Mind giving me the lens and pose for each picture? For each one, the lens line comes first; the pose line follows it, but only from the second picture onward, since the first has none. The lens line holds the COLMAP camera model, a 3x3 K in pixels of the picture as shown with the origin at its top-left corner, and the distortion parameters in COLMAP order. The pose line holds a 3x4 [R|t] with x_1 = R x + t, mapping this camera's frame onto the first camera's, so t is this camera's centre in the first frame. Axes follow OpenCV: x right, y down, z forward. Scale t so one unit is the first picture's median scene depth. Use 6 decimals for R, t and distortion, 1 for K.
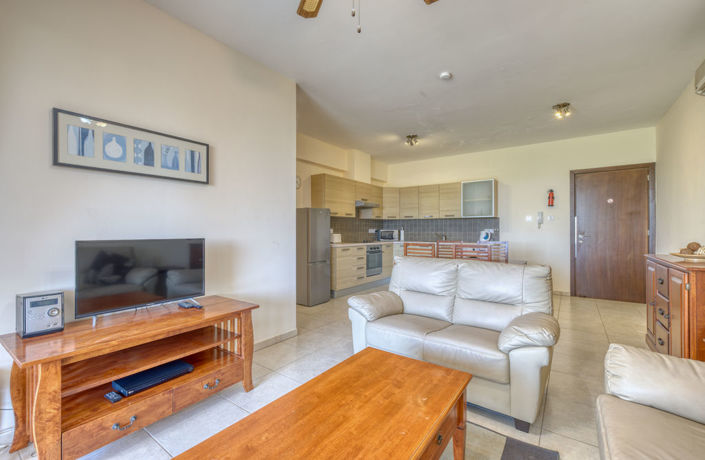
lens RADIAL K [[303.3, 0, 352.5], [0, 303.3, 230.0], [0, 0, 1]] dist [-0.002242, -0.000536]
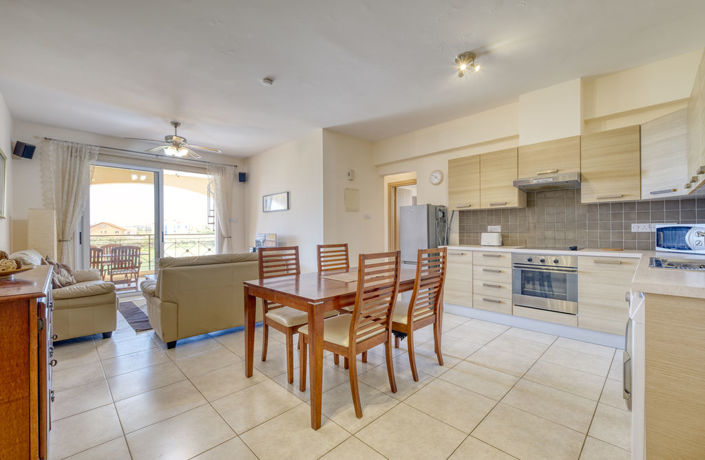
lens RADIAL K [[303.3, 0, 352.5], [0, 303.3, 230.0], [0, 0, 1]] dist [-0.002242, -0.000536]
pose [[-0.177737, 0.004573, -0.984067, 0.676708], [0.013076, 0.999912, 0.002285, 0.000482], [0.983991, -0.012462, -0.177781, 0.776388]]
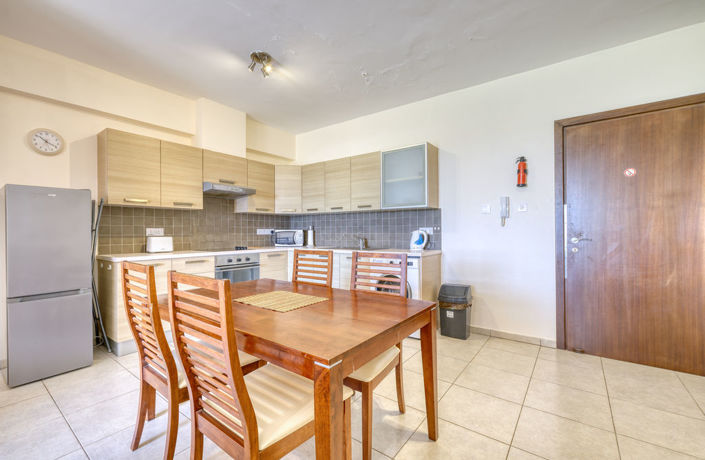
lens RADIAL K [[303.3, 0, 352.5], [0, 303.3, 230.0], [0, 0, 1]] dist [-0.002242, -0.000536]
pose [[0.999948, -0.003532, -0.009594, 0.314818], [0.003499, 0.999988, -0.003417, 0.003061], [0.009605, 0.003384, 0.999948, 0.395123]]
